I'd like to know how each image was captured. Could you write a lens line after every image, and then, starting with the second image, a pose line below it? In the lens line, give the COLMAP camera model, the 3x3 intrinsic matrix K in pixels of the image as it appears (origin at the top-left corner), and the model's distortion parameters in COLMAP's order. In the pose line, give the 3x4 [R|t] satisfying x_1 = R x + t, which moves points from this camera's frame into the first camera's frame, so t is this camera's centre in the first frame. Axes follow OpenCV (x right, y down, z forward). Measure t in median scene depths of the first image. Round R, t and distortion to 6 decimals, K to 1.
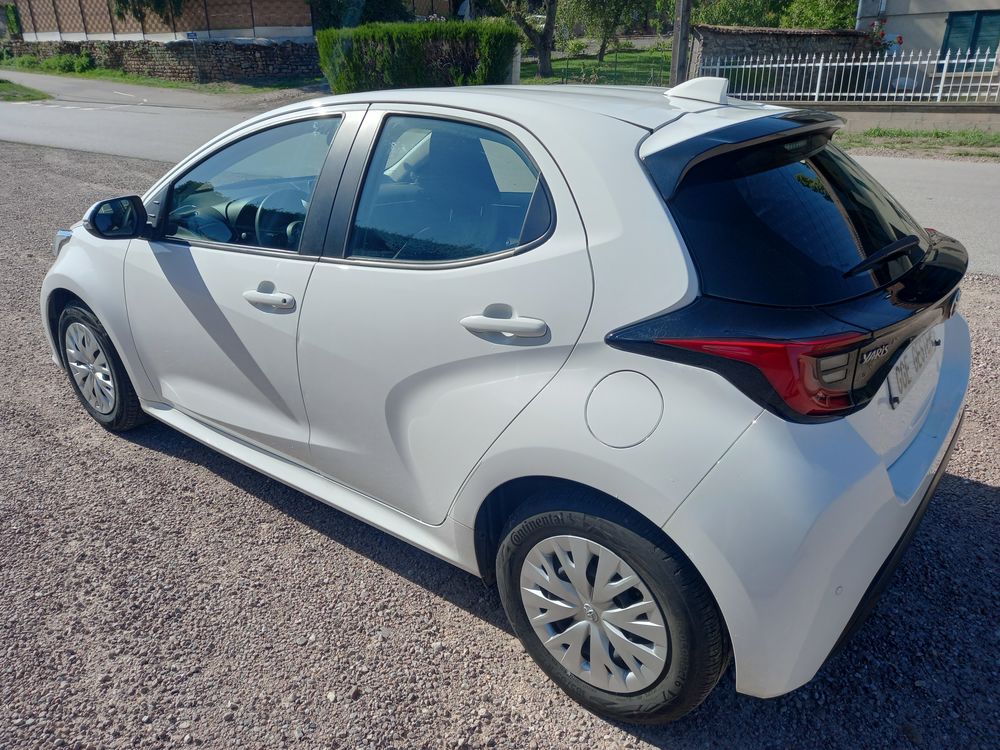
lens RADIAL K [[731.6, 0, 503.9], [0, 731.6, 369.9], [0, 0, 1]] dist [0.046345, -0.025755]
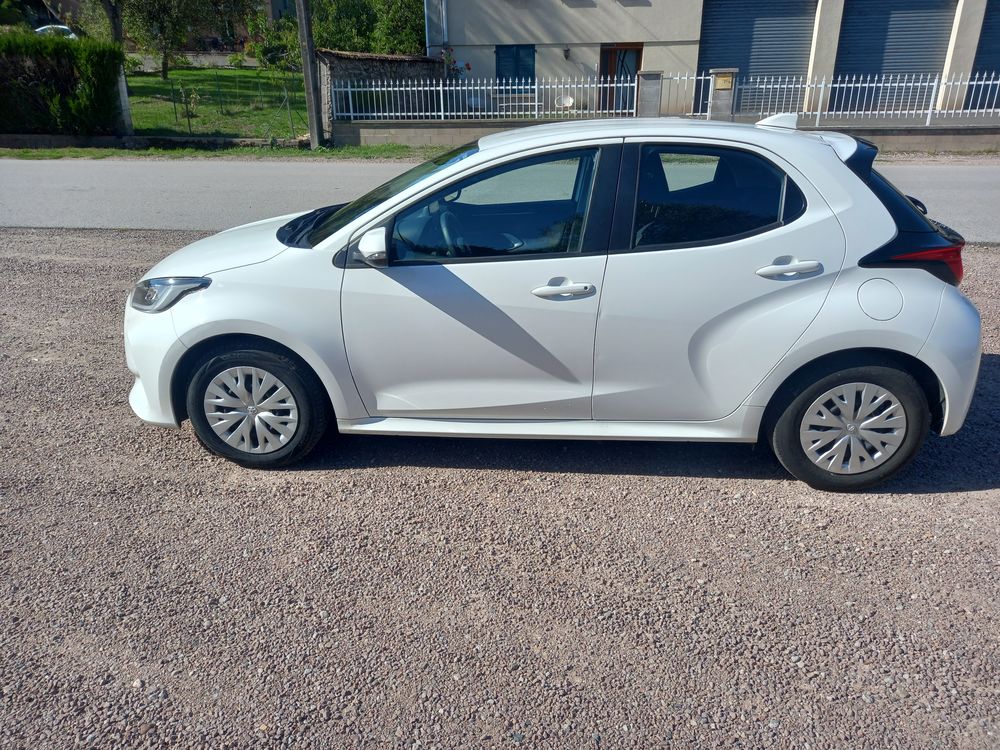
lens RADIAL K [[731.6, 0, 509.3], [0, 731.6, 378.8], [0, 0, 1]] dist [0.046345, -0.025755]
pose [[0.828849, -0.207815, 0.519444, -0.767176], [0.212876, 0.975763, 0.050701, -0.020465], [-0.517390, 0.068553, 0.852999, -0.029332]]
